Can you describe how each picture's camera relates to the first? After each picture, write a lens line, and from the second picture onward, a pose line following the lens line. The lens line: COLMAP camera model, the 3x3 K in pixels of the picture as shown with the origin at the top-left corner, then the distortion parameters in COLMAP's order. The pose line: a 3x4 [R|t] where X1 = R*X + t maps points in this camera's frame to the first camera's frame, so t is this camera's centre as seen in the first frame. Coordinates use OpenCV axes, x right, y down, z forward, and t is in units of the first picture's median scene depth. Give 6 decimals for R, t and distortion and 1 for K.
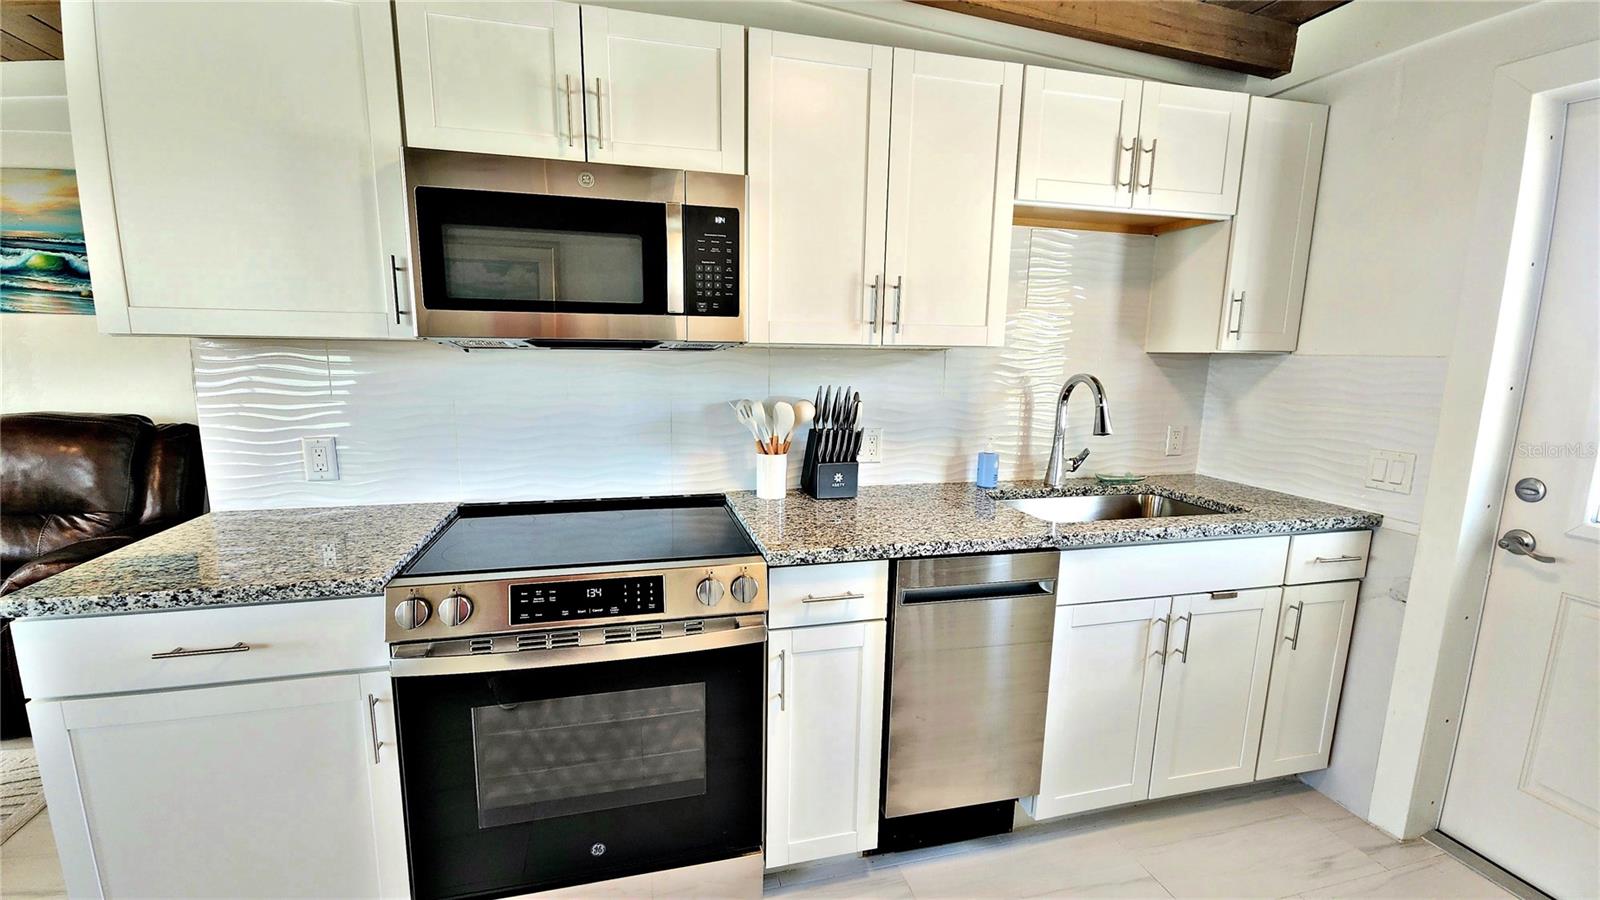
lens RADIAL K [[650.1, 0, 800.0], [0, 650.1, 450.0], [0, 0, 1]] dist [-0.015977, -0.000181]
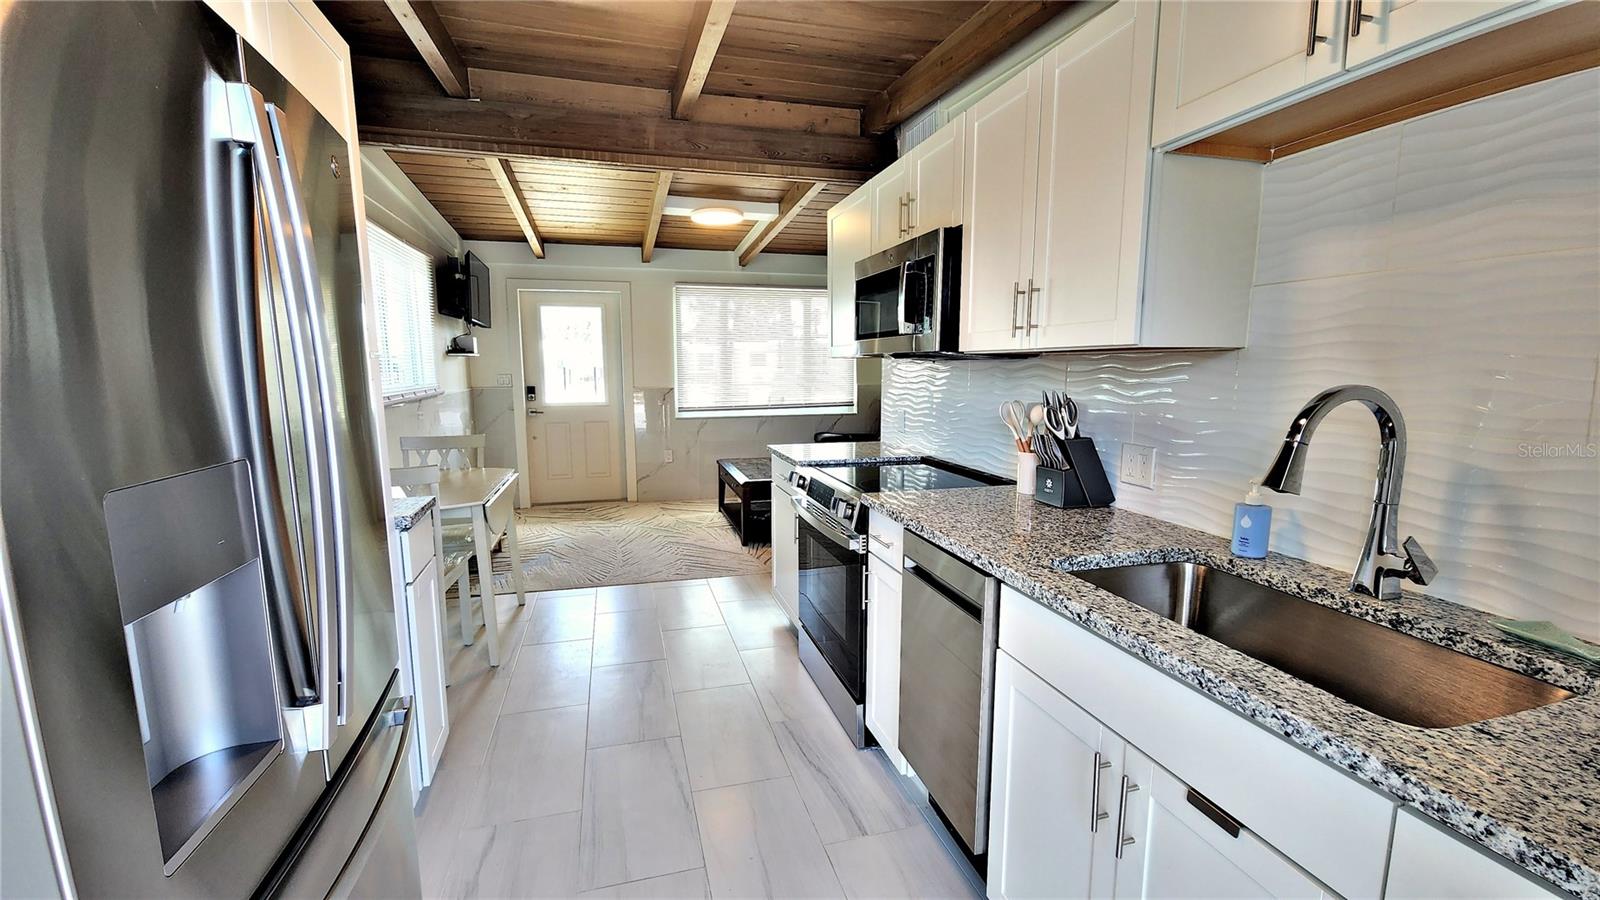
lens RADIAL K [[650.1, 0, 800.0], [0, 650.1, 450.0], [0, 0, 1]] dist [-0.015977, -0.000181]
pose [[0.052591, 0.116788, -0.991763, 1.108236], [-0.155725, 0.981947, 0.107374, -0.059349], [0.986399, 0.148796, 0.069828, 0.600431]]
